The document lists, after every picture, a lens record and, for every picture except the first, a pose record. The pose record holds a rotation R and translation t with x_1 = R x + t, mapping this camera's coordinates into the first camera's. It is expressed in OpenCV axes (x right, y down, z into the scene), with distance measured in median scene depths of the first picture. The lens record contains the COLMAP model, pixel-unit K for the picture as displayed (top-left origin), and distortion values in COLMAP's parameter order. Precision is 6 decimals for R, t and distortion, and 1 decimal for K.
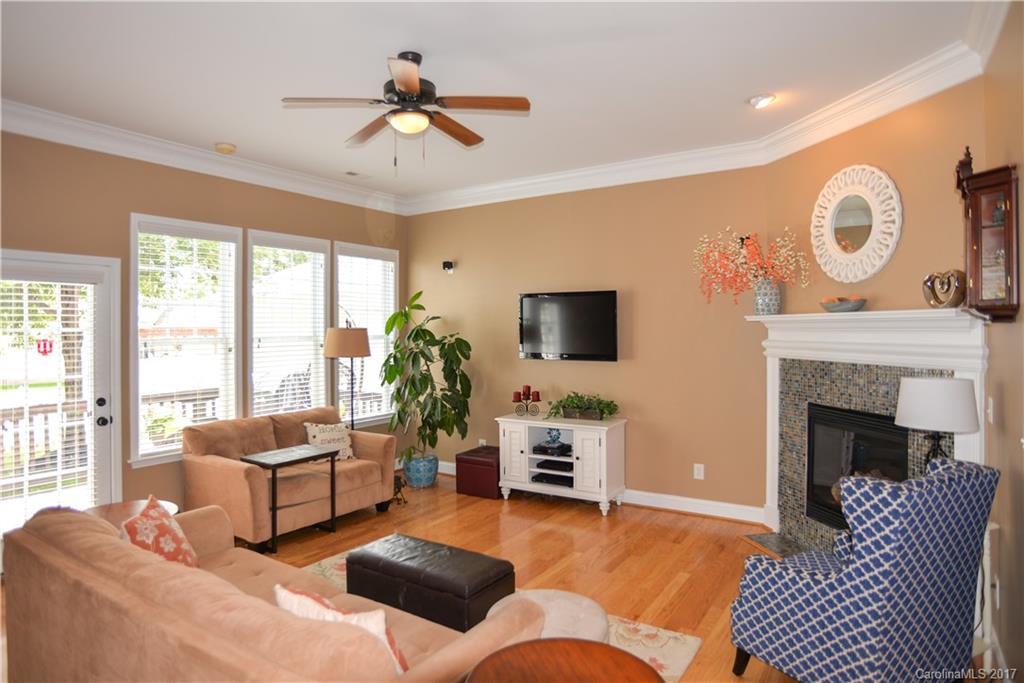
lens RADIAL K [[603.0, 0, 508.3], [0, 603.0, 318.1], [0, 0, 1]] dist [-0.036566, 0.002634]
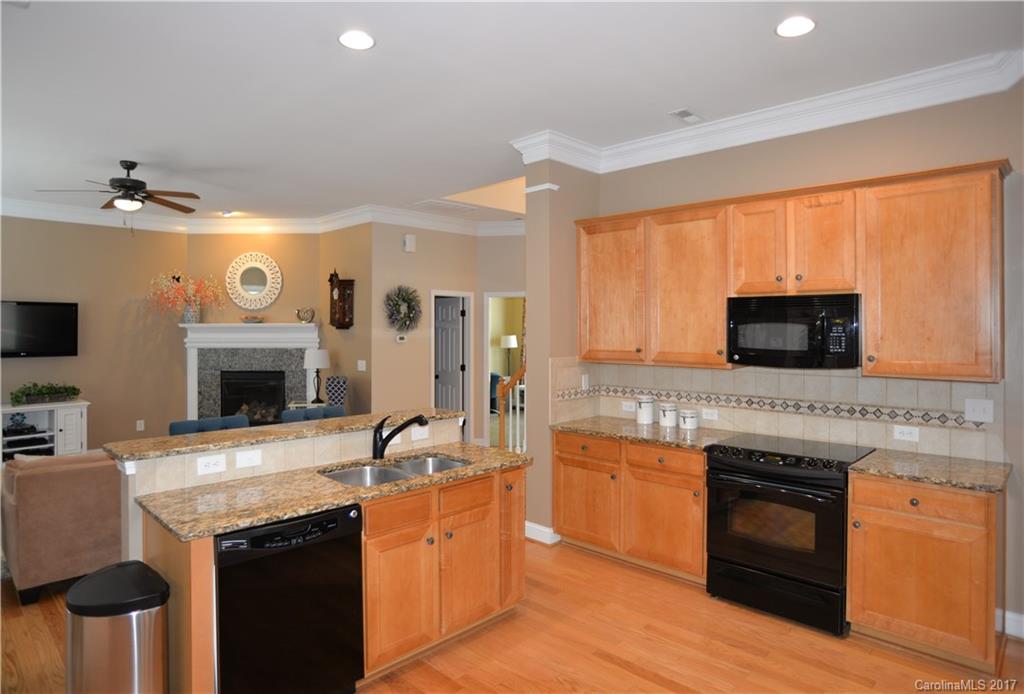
lens RADIAL K [[612.2, 0, 496.0], [0, 612.2, 328.2], [0, 0, 1]] dist [-0.014154, -0.000141]
pose [[0.236930, 0.003703, 0.971520, -1.078258], [-0.017562, 0.999846, 0.000472, -0.007382], [-0.971368, -0.017174, 0.236958, -0.264091]]
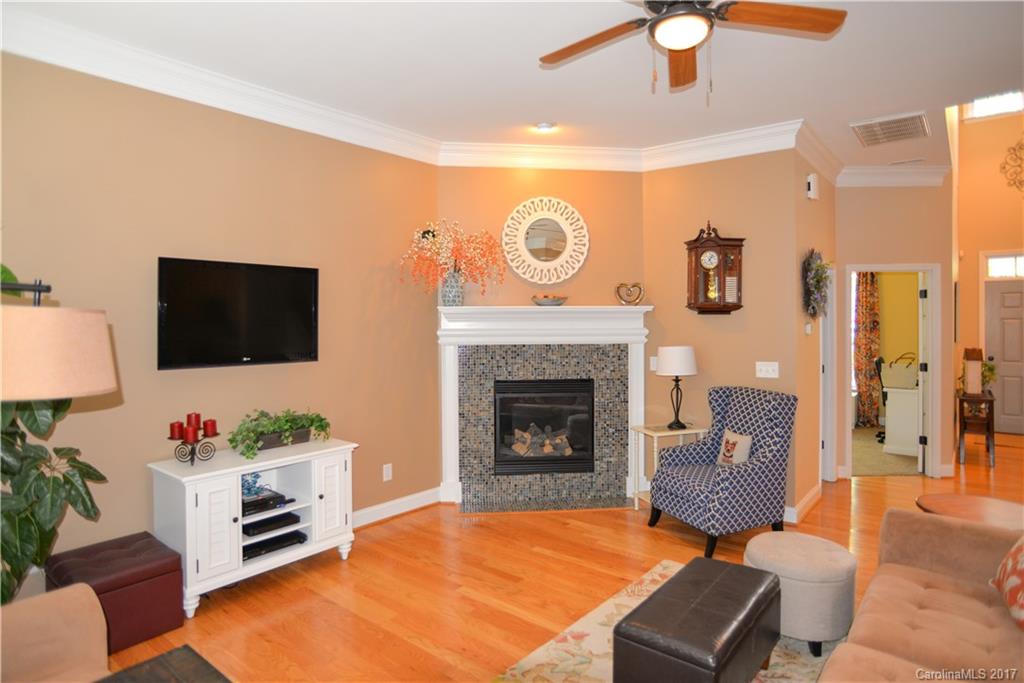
lens RADIAL K [[603.0, 0, 505.8], [0, 603.0, 321.1], [0, 0, 1]] dist [-0.036566, 0.002634]
pose [[0.102511, 0.003543, 0.994726, -0.654989], [-0.015114, 0.999884, -0.002004, 0.023309], [-0.994617, -0.014829, 0.102552, 0.807900]]
